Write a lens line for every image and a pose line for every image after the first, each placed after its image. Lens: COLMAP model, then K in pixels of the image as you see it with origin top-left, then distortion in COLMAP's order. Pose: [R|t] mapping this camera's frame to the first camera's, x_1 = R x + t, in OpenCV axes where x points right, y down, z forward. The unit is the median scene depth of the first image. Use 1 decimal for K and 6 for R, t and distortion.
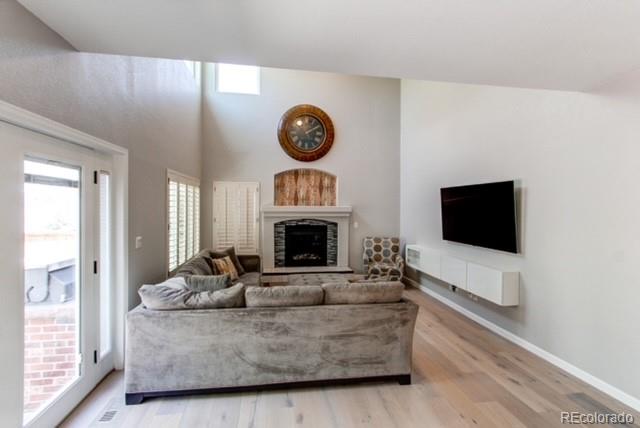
lens RADIAL K [[299.9, 0, 316.2], [0, 299.9, 213.5], [0, 0, 1]] dist [-0.000466, 0.000104]
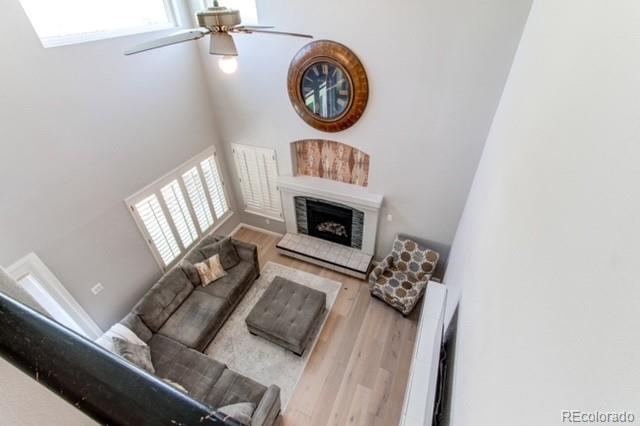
lens RADIAL K [[299.9, 0, 316.2], [0, 299.9, 212.5], [0, 0, 1]] dist [-0.000466, 0.000104]
pose [[0.848714, 0.293876, -0.439683, 0.312362], [0.031213, 0.802106, 0.596365, -0.442694], [0.527930, -0.519867, 0.671586, 0.407849]]
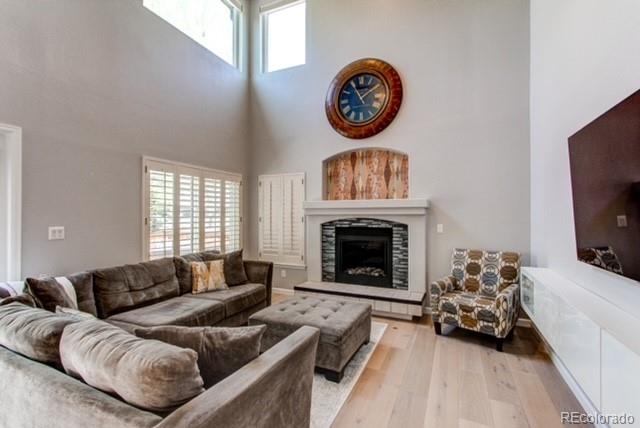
lens RADIAL K [[299.9, 0, 316.2], [0, 299.9, 213.5], [0, 0, 1]] dist [-0.000466, 0.000104]
pose [[0.840989, -0.007581, -0.541000, 0.260557], [-0.006666, 0.999681, -0.024370, 0.024855], [0.541012, 0.024101, 0.840670, 0.338420]]
